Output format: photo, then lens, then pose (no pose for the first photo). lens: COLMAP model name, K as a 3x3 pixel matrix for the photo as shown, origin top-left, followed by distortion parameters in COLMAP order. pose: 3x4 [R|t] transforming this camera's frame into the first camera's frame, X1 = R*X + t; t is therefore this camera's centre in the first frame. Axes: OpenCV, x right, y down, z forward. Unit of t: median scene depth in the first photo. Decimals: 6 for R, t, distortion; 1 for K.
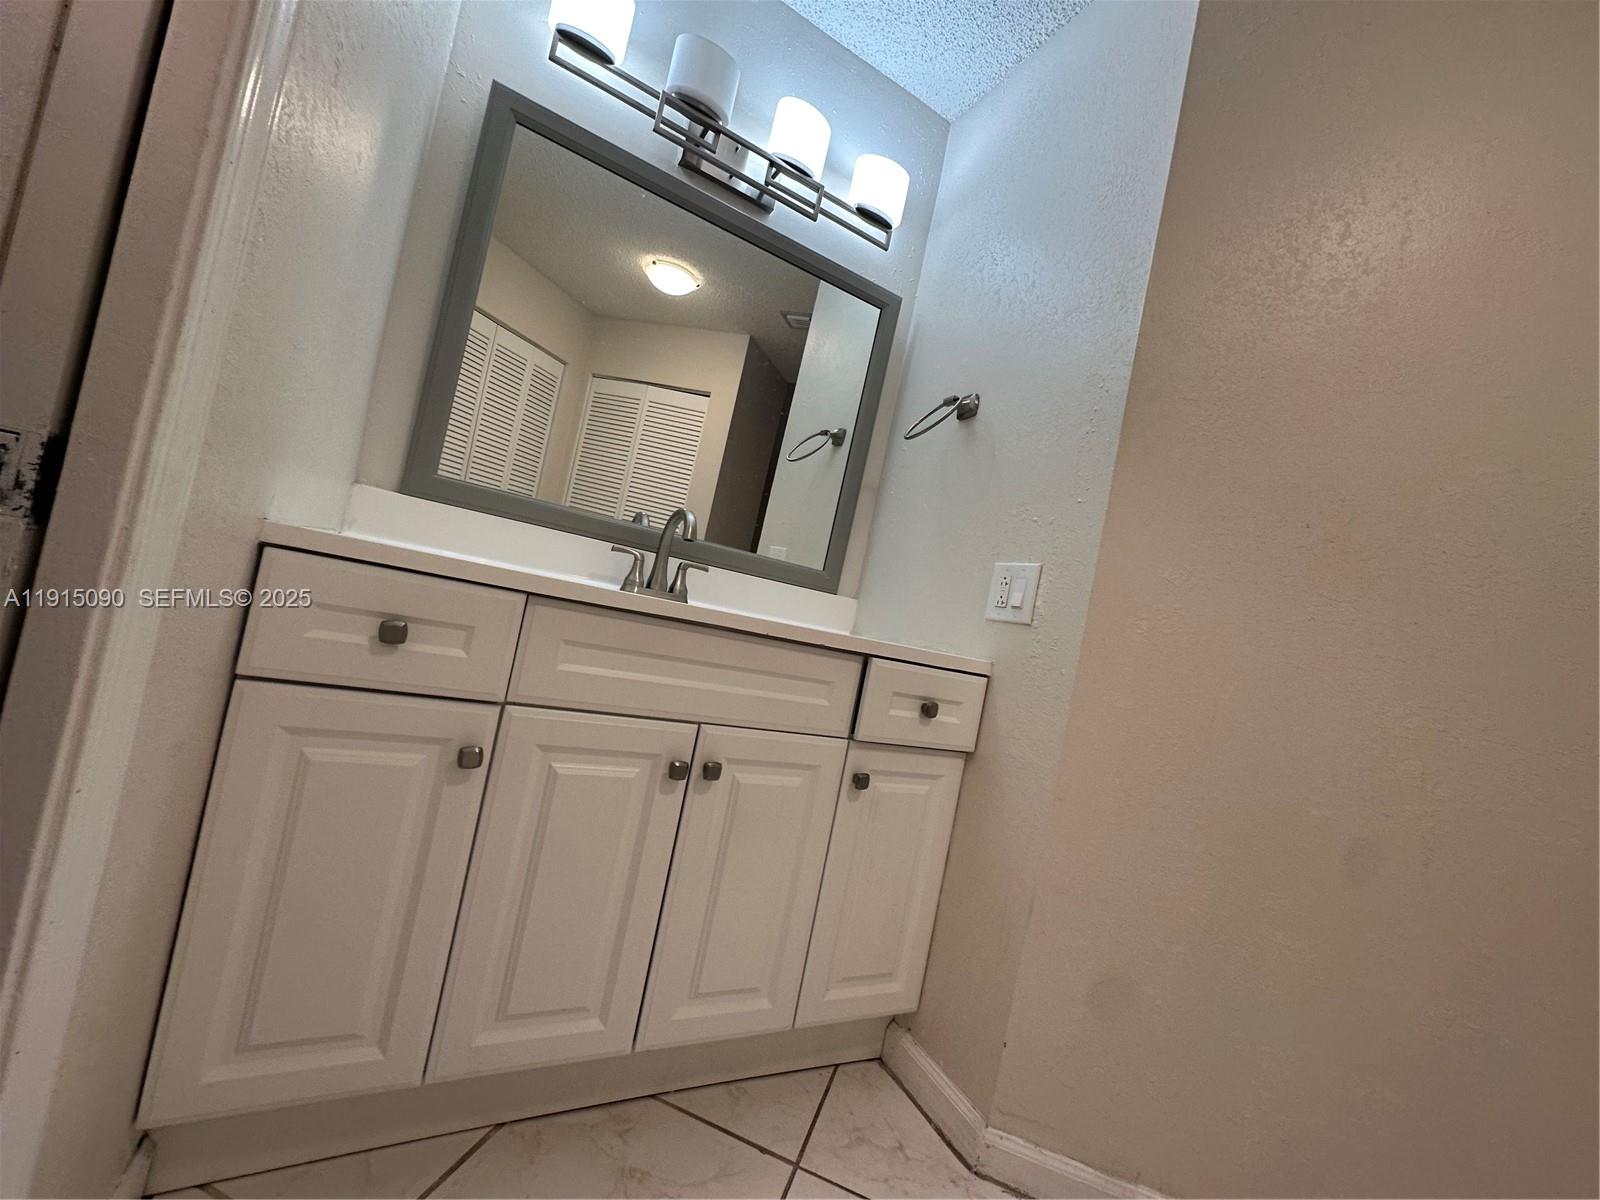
lens RADIAL K [[638.5, 0, 799.9], [0, 638.5, 599.4], [0, 0, 1]] dist [0.000592, 0.000030]
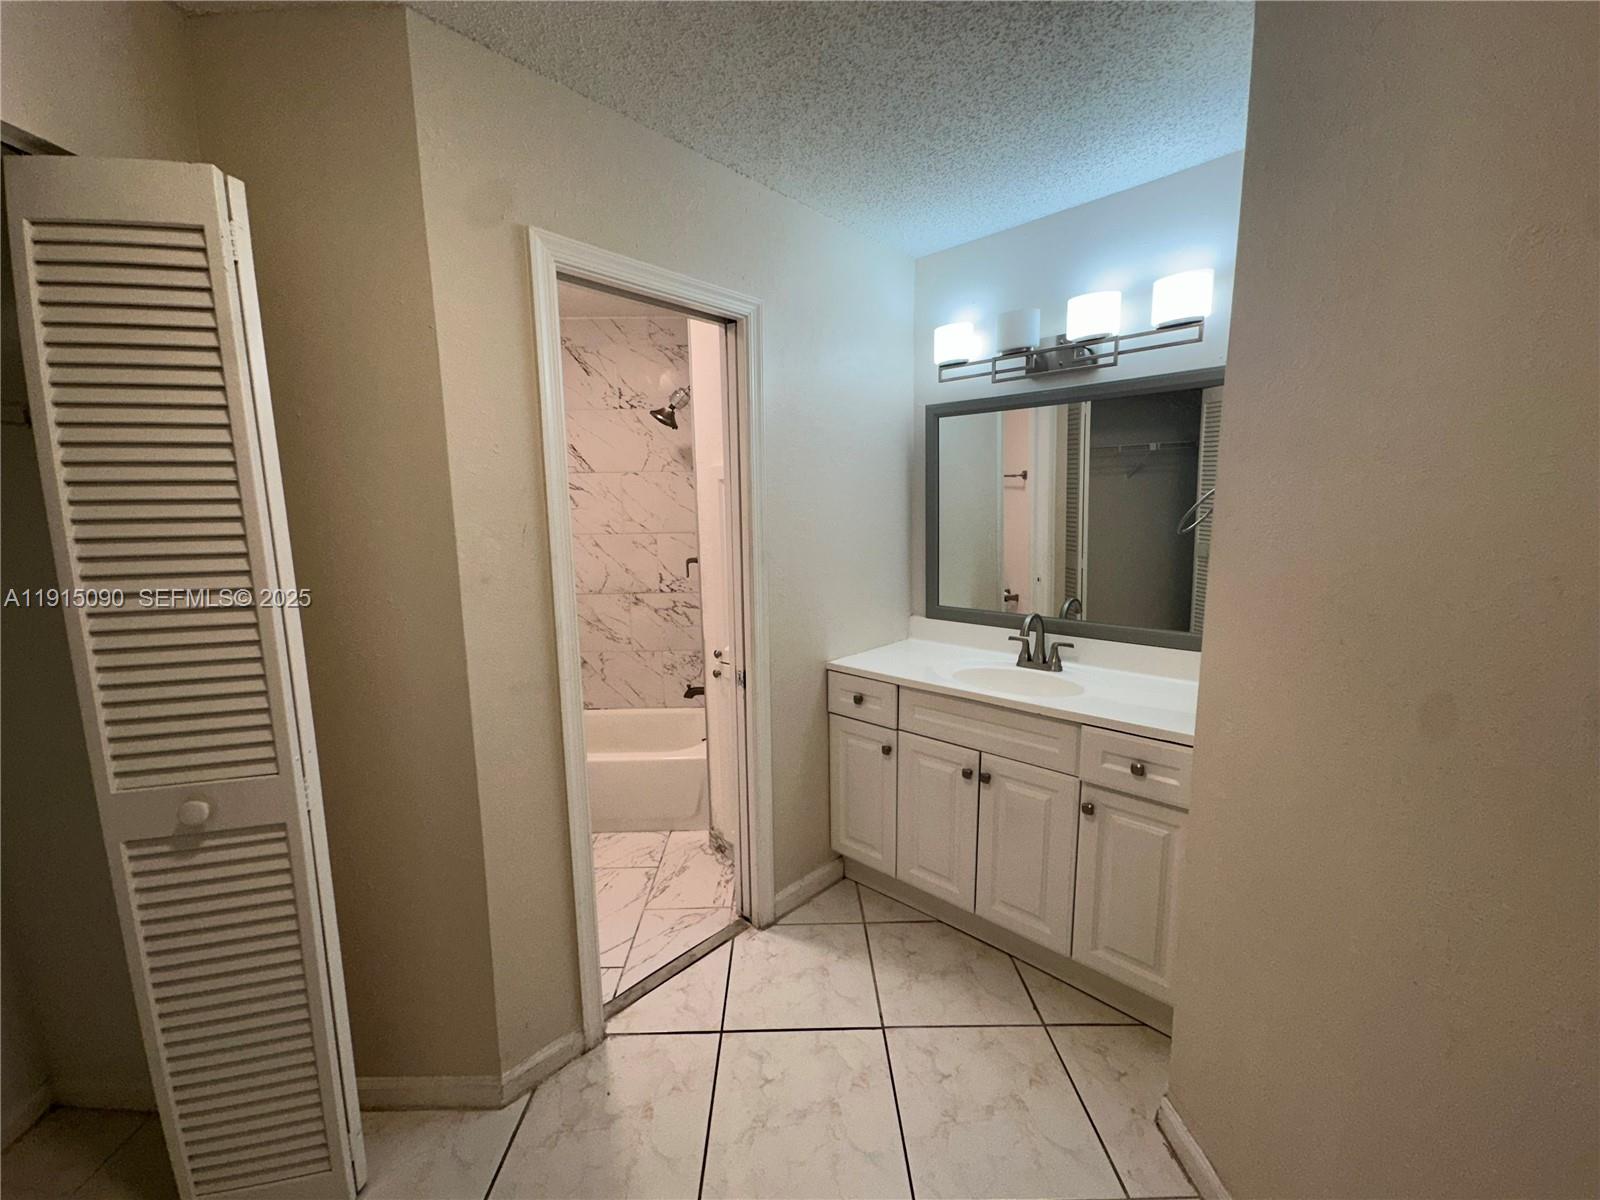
lens RADIAL K [[638.5, 0, 799.9], [0, 638.5, 599.4], [0, 0, 1]] dist [0.000592, 0.000030]
pose [[0.299403, -0.068134, -0.951691, 1.343327], [0.107276, 0.993526, -0.037380, -0.209288], [0.948077, -0.090902, 0.304774, -0.018944]]
